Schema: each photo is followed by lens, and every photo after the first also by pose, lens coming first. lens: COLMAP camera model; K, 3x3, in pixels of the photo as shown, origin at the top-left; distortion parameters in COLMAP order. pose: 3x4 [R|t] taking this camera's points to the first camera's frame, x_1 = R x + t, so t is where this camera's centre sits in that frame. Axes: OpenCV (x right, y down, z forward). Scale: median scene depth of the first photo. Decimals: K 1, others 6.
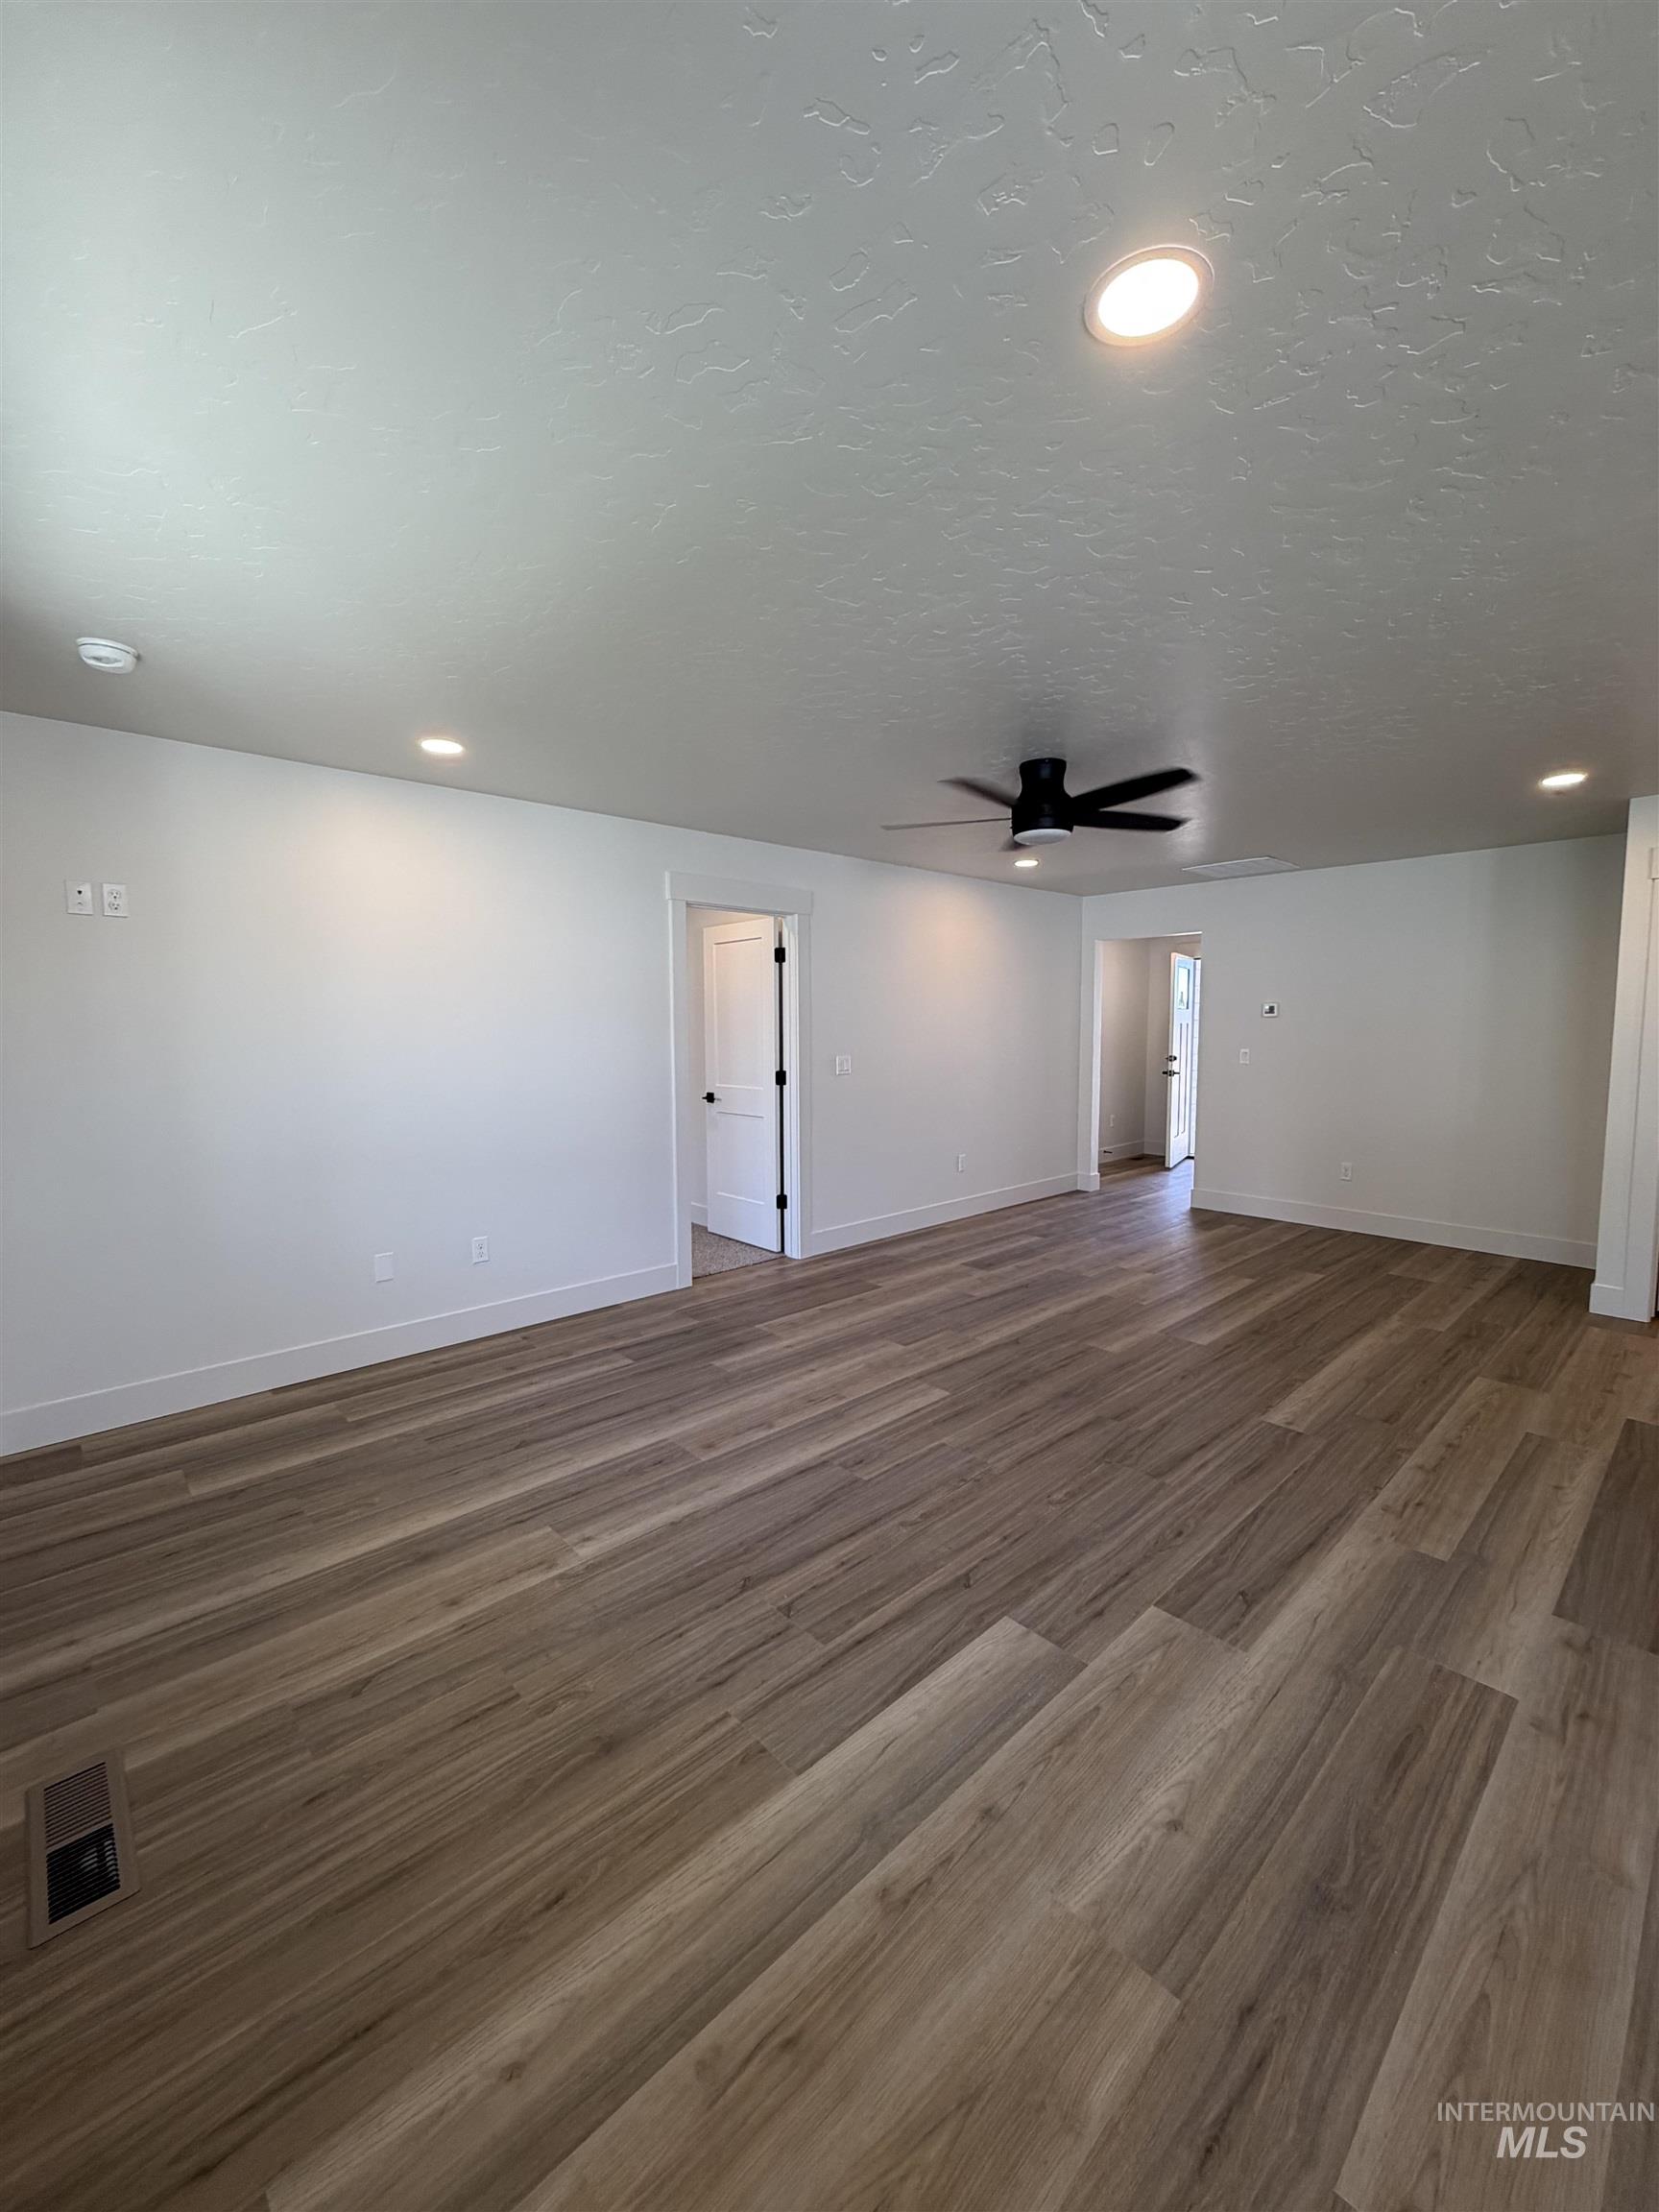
lens RADIAL K [[880.5, 0, 830.3], [0, 880.5, 1100.1], [0, 0, 1]] dist [0.001936, -0.000015]
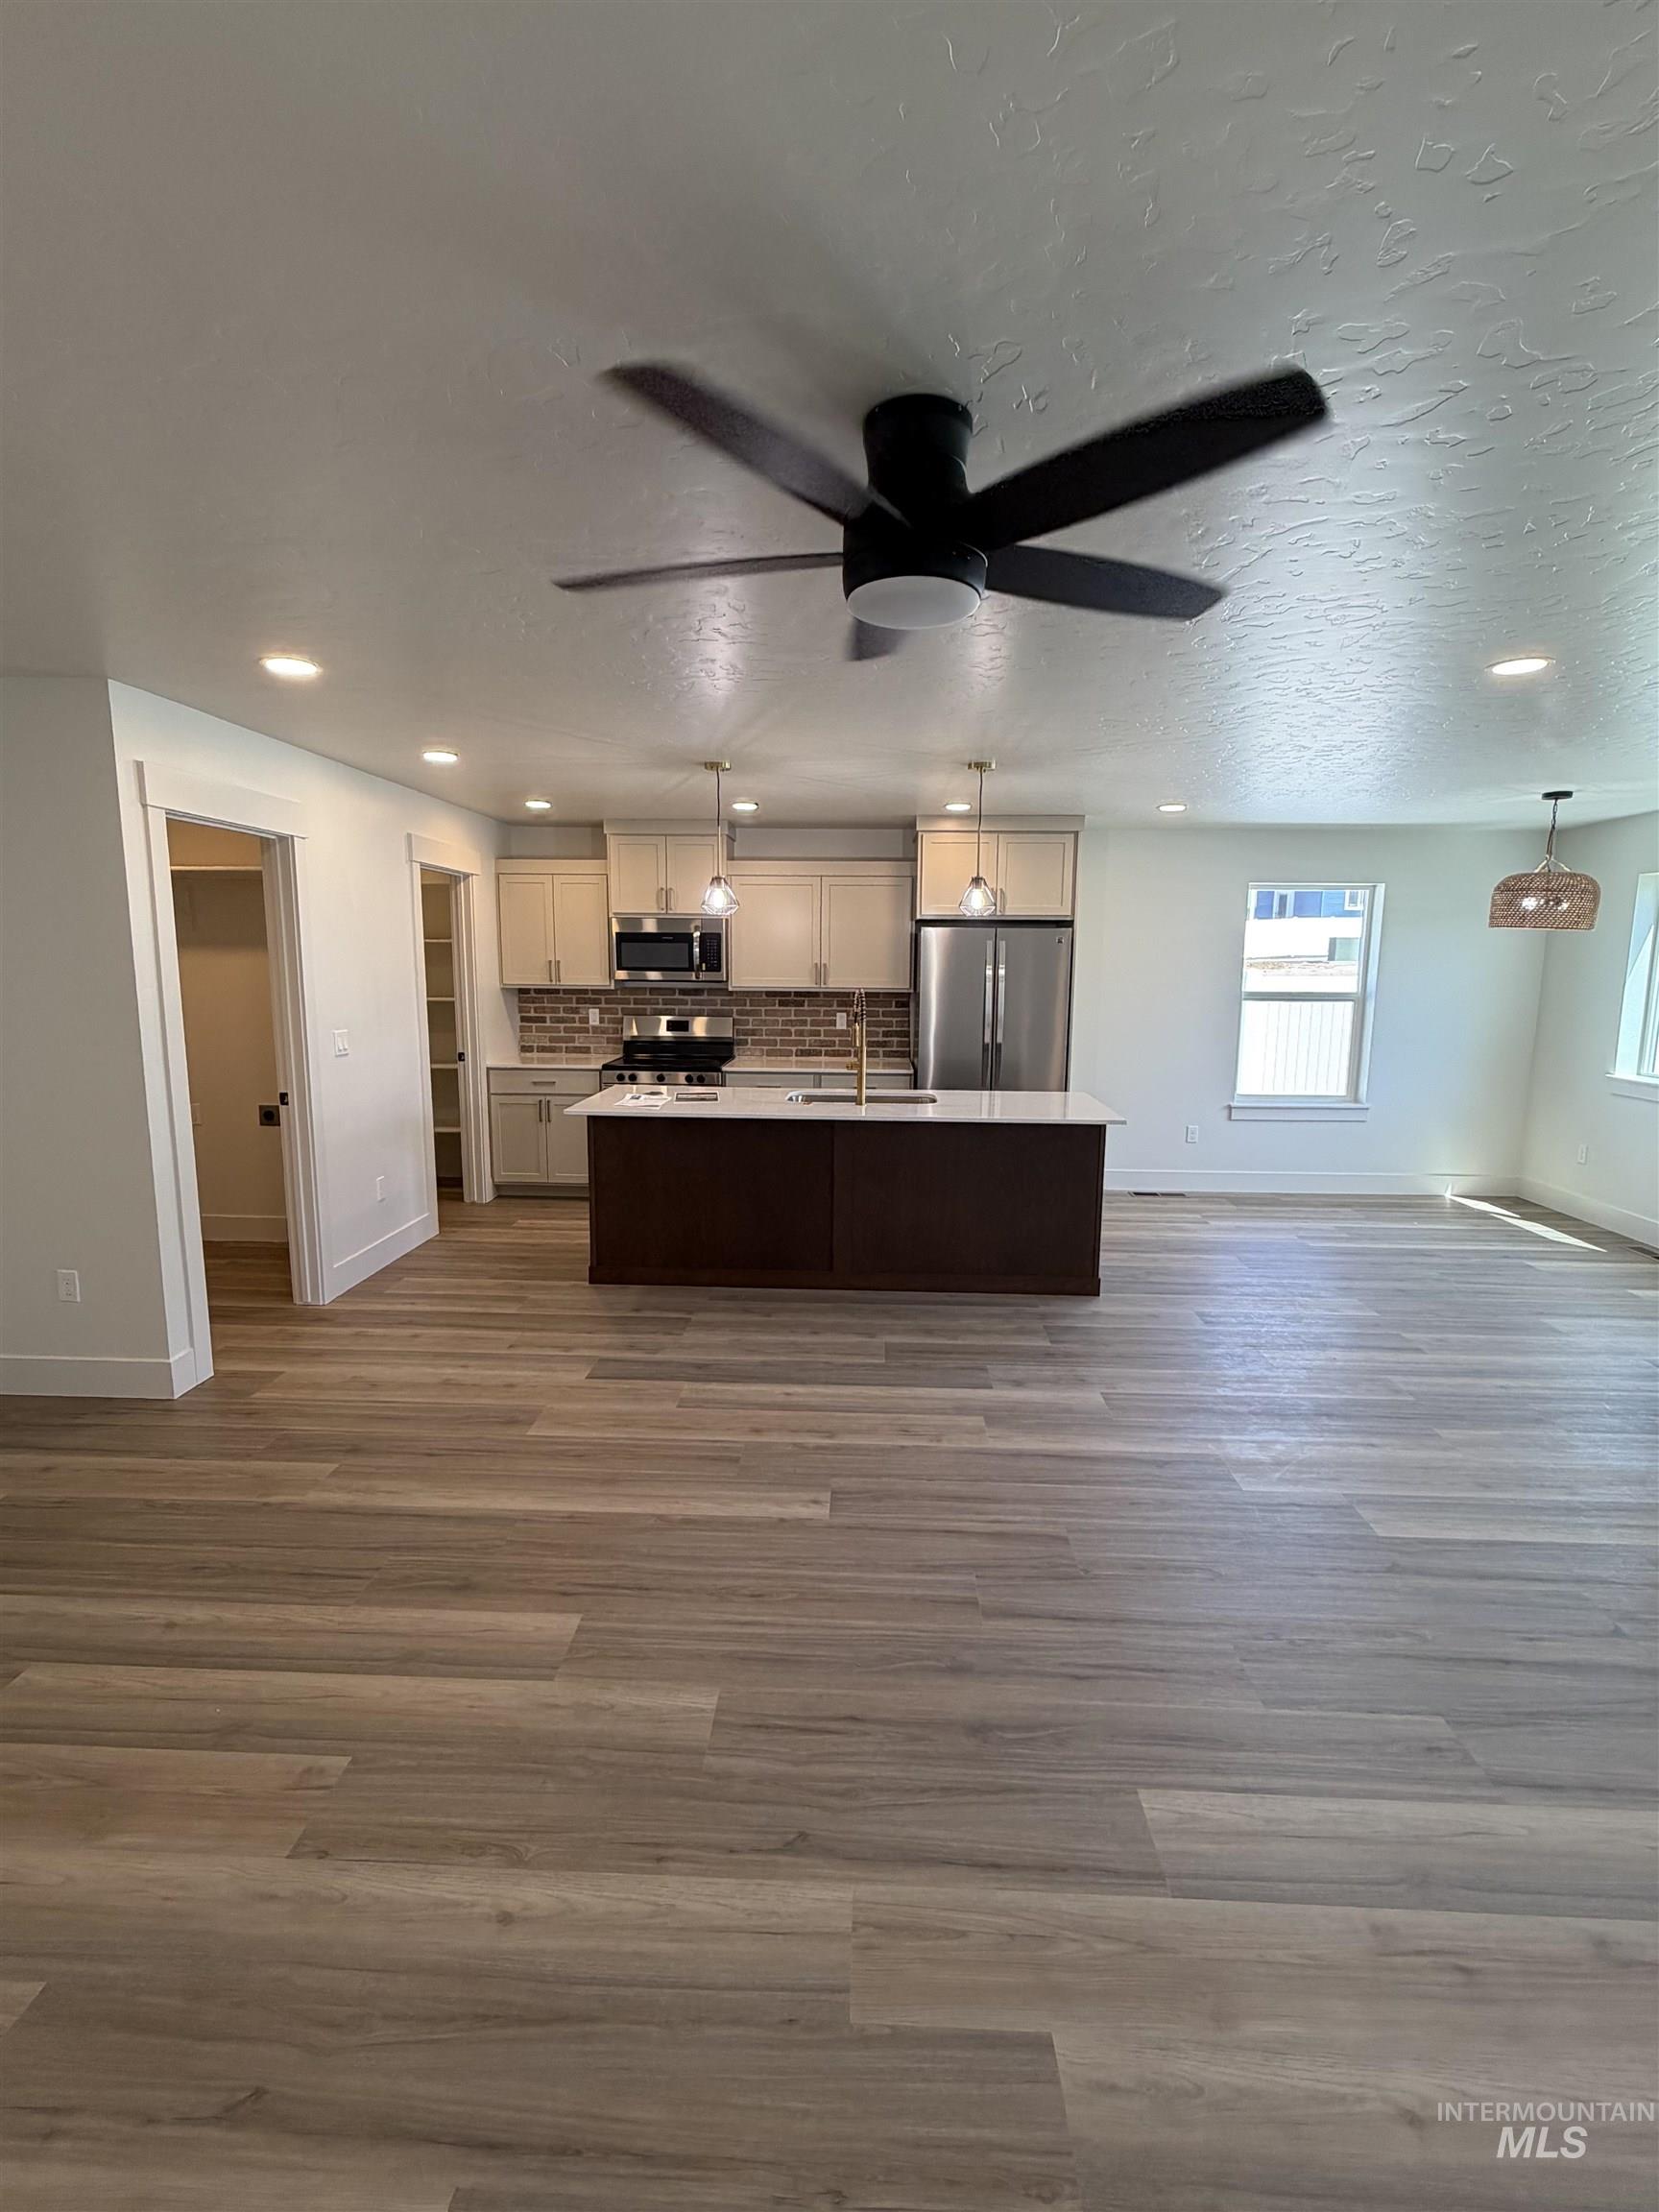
lens RADIAL K [[994.7, 0, 836.6], [0, 994.7, 1111.0], [0, 0, 1]] dist [-0.003314, -0.000931]
pose [[-0.704879, -0.104360, 0.701608, -0.110544], [0.058746, 0.977131, 0.204362, -0.187309], [-0.706891, 0.185267, -0.682629, 1.657510]]
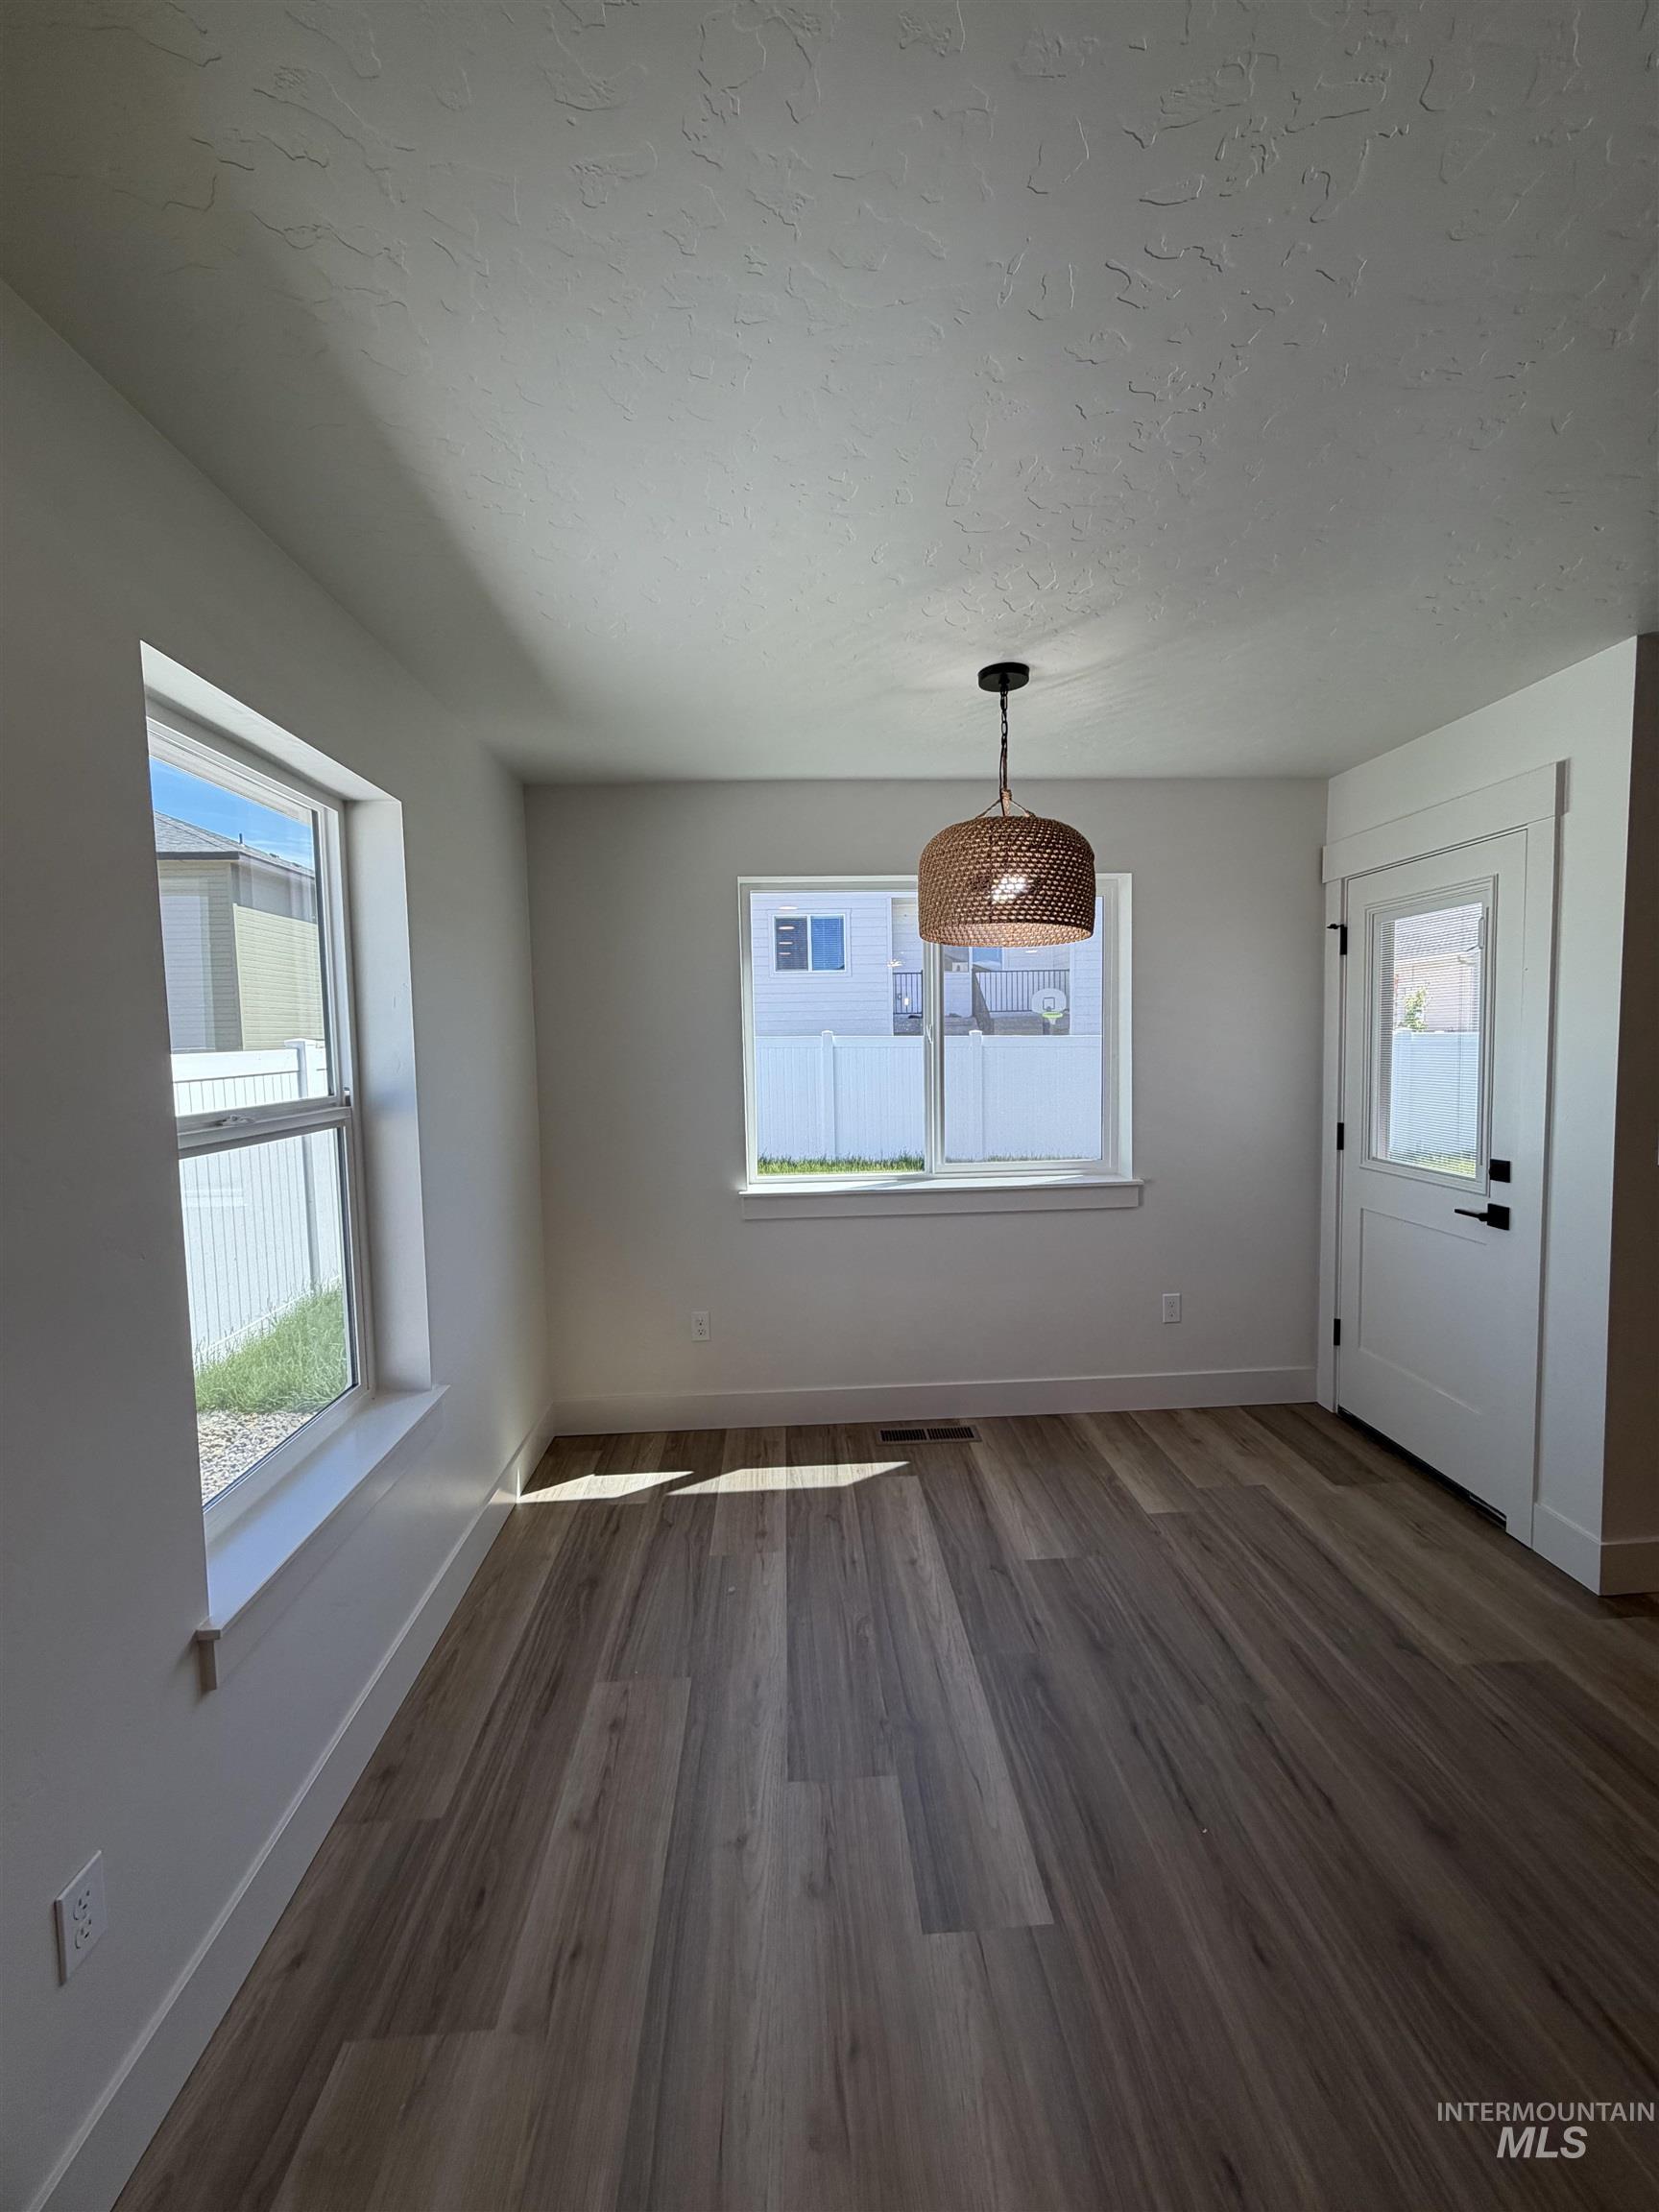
lens RADIAL K [[894.8, 0, 840.8], [0, 894.8, 1099.1], [0, 0, 1]] dist [0.000844, 0.000001]
pose [[-0.634387, 0.072026, -0.769653, 1.010776], [-0.046019, 0.990365, 0.130613, -0.022937], [0.771644, 0.118278, -0.624960, -0.075006]]
